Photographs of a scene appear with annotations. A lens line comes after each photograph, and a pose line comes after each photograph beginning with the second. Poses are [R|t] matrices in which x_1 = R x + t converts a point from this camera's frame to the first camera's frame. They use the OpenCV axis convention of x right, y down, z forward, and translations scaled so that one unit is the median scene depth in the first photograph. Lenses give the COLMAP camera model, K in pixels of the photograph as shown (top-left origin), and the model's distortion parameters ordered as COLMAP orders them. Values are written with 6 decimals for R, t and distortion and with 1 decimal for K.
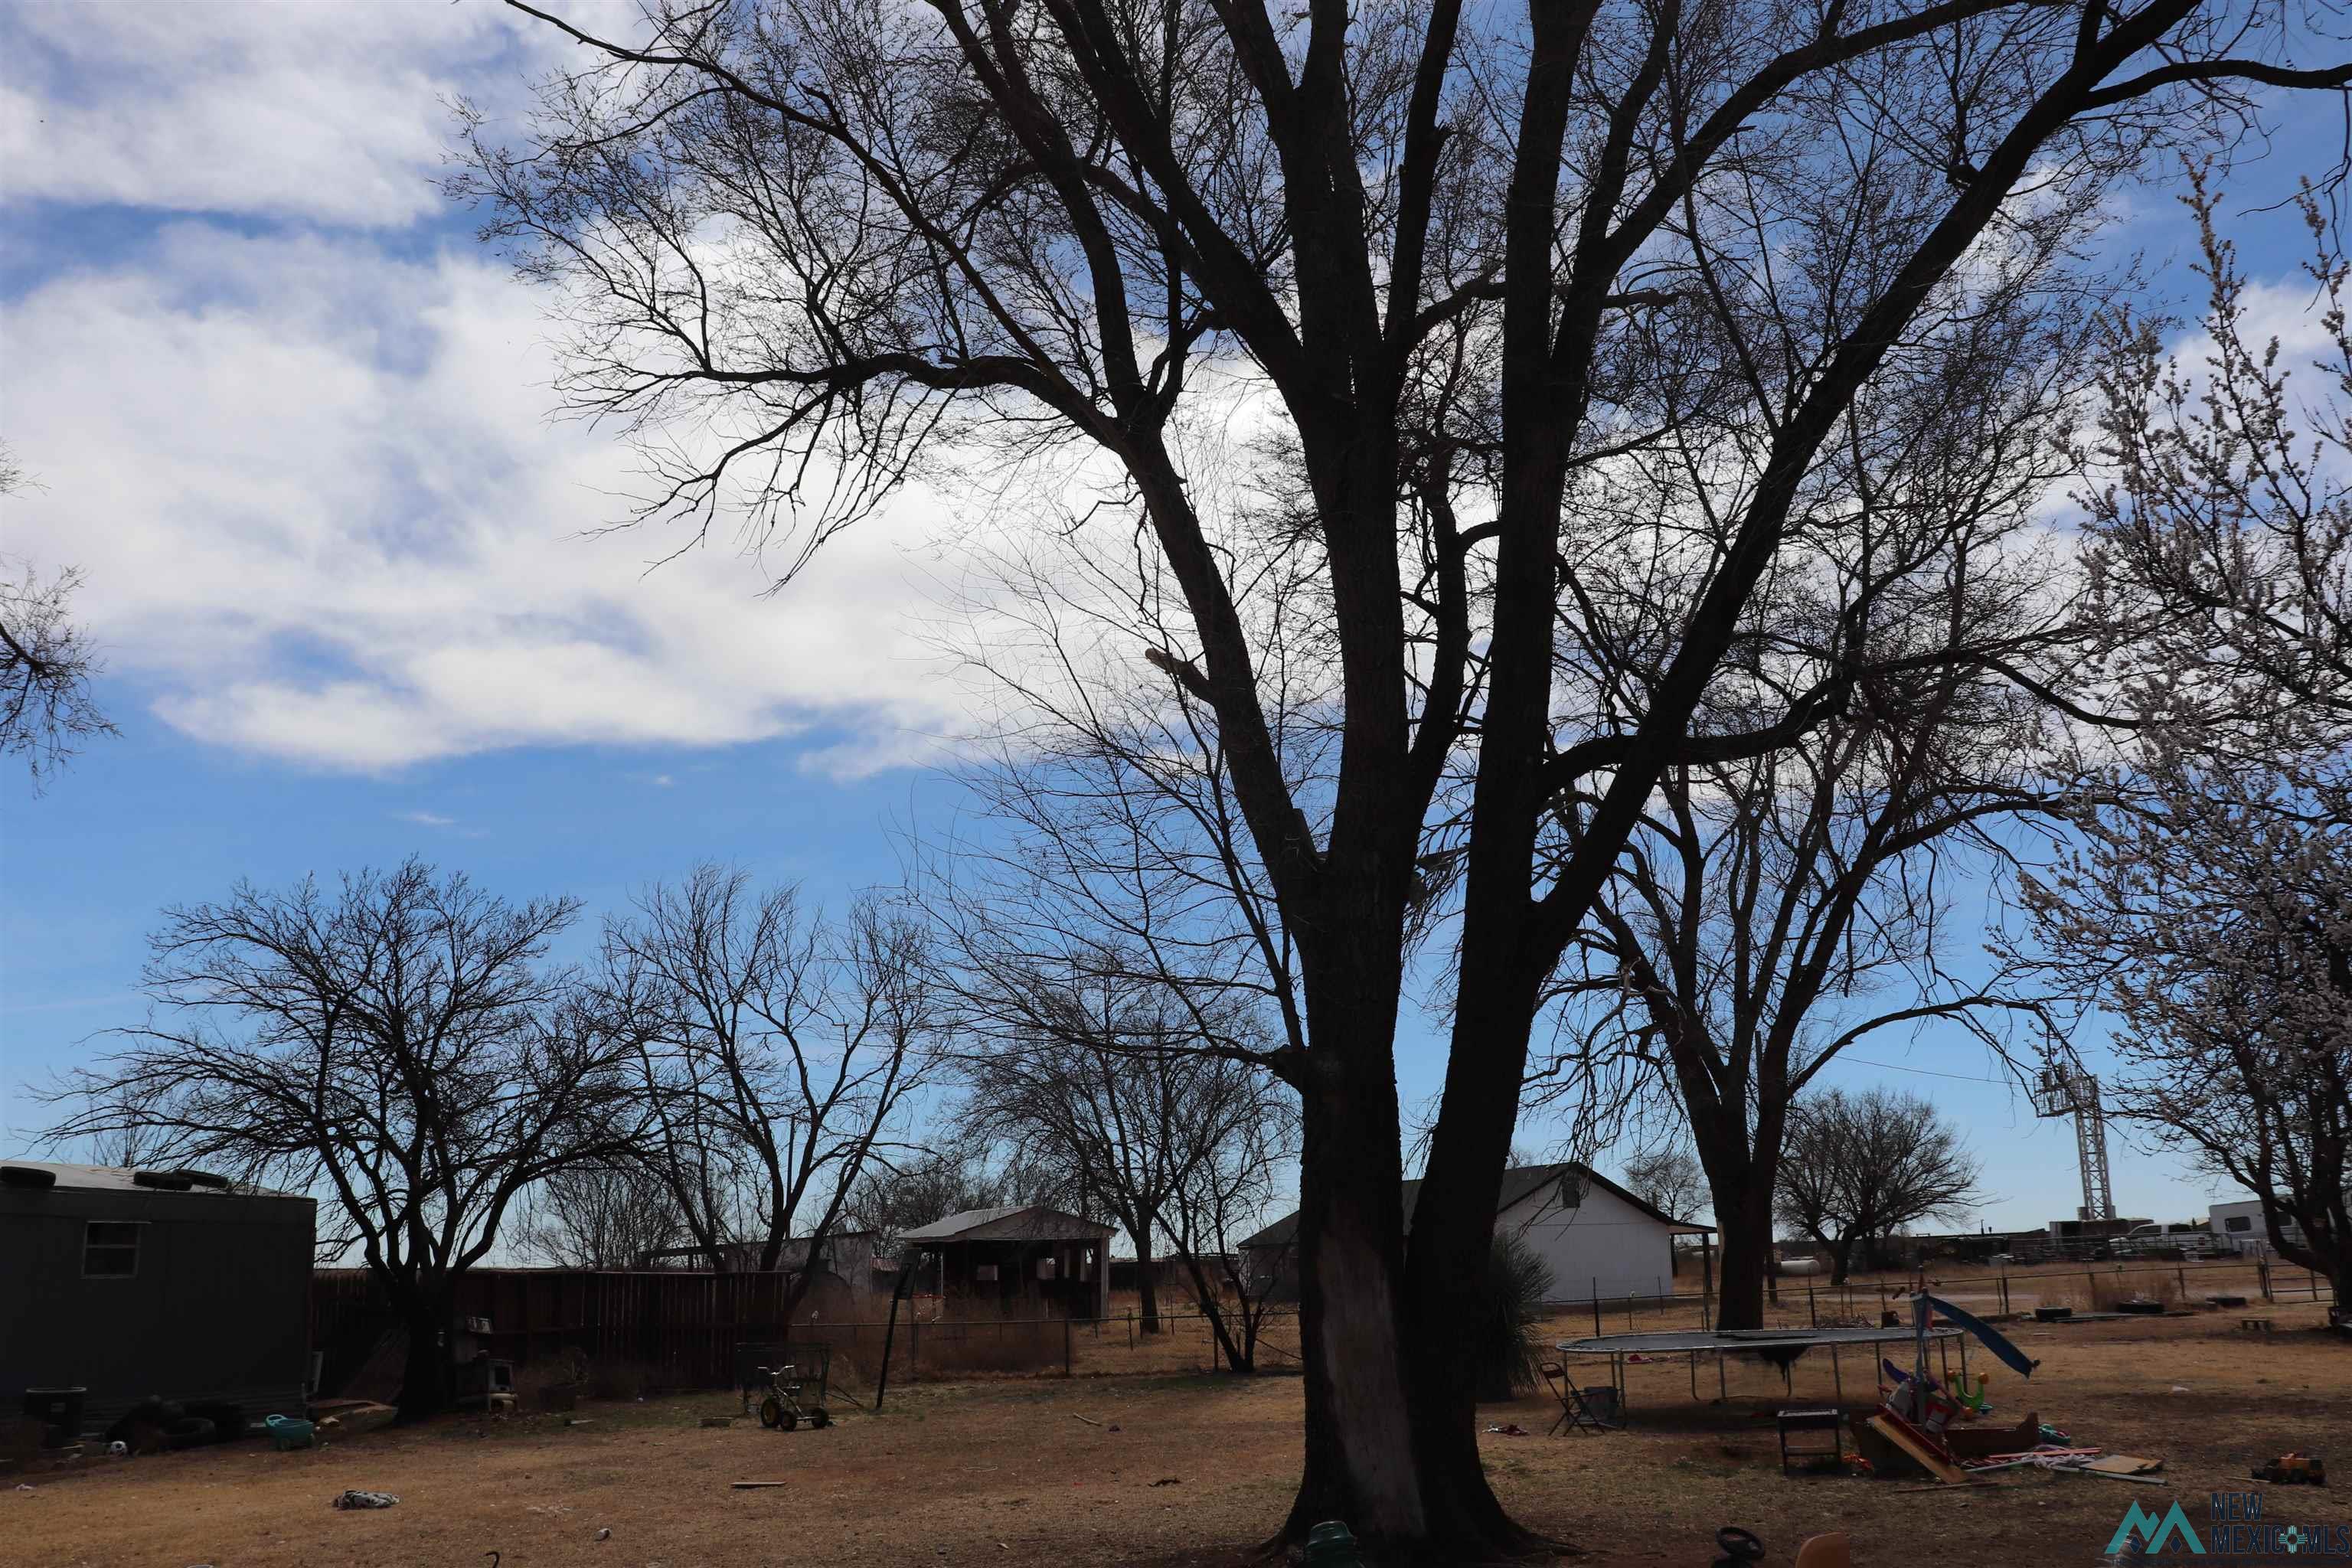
lens RADIAL K [[1930.4, 0, 1171.3], [0, 1930.4, 798.3], [0, 0, 1]] dist [-0.174977, 0.161048]
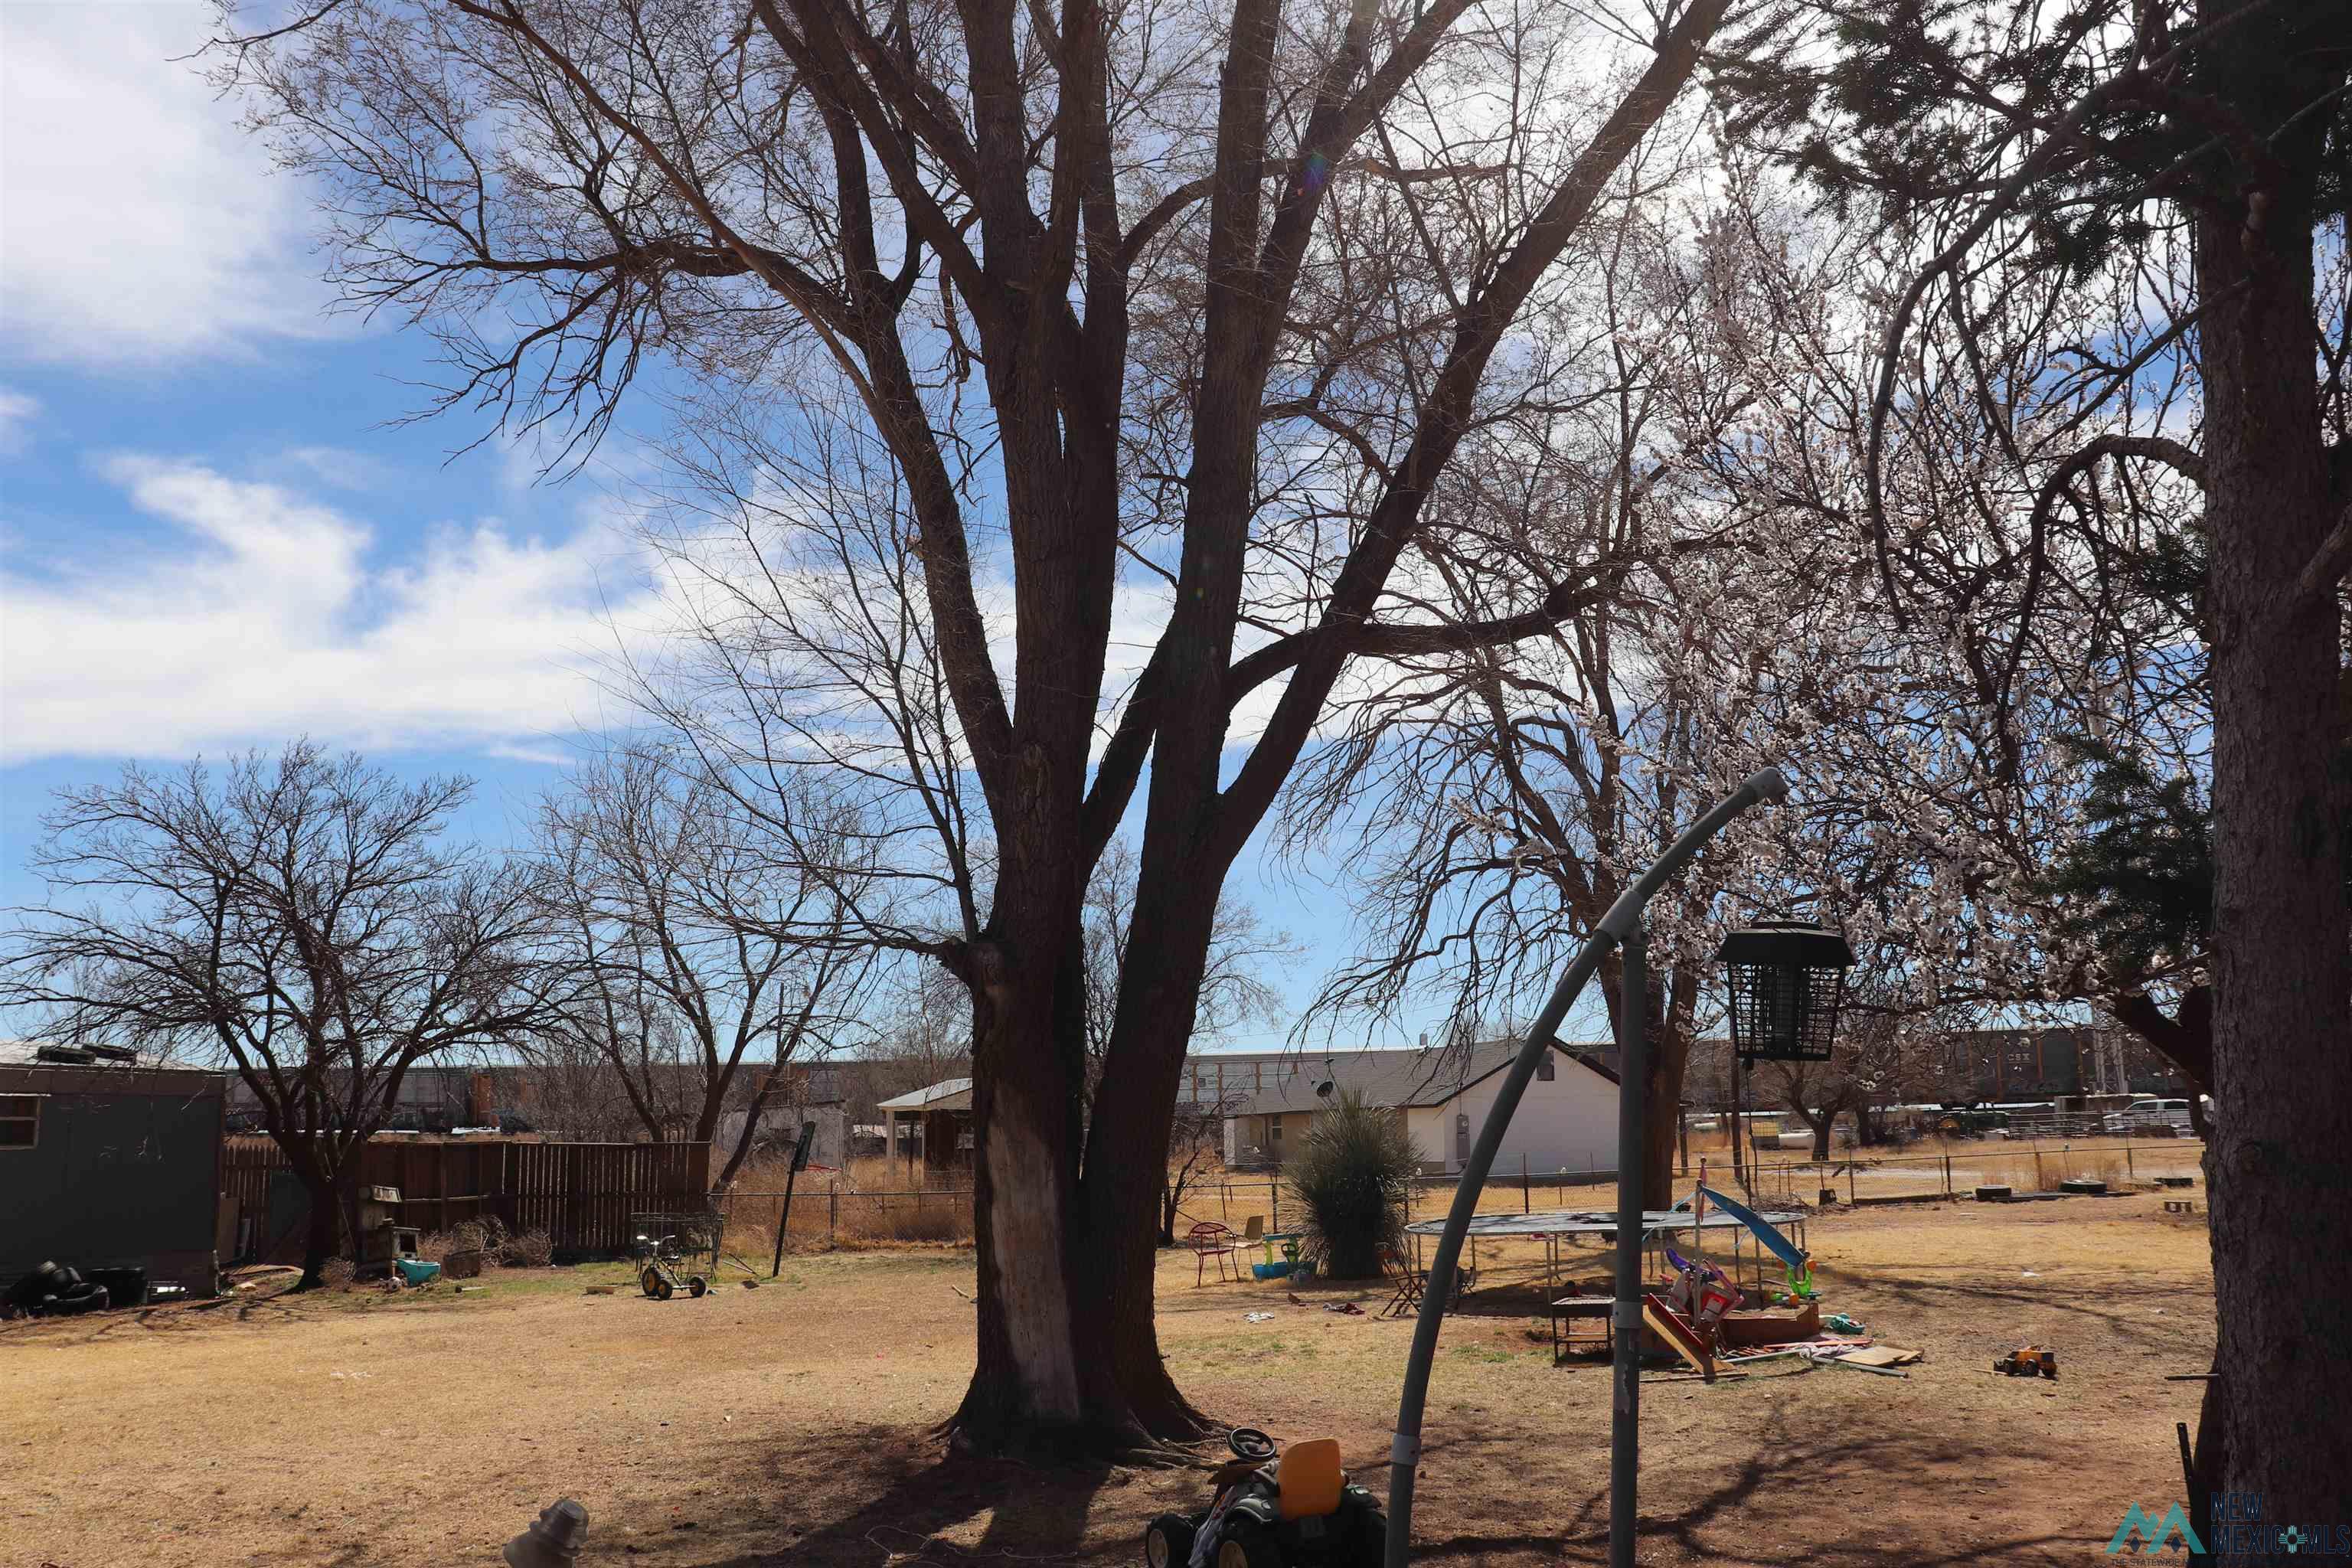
lens RADIAL K [[1930.4, 0, 1171.3], [0, 1930.4, 798.3], [0, 0, 1]] dist [-0.174977, 0.161048]
pose [[0.999771, 0.001852, -0.021316, 0.128155], [-0.000396, 0.997677, 0.068120, -0.008347], [0.021392, -0.068096, 0.997449, 0.000622]]
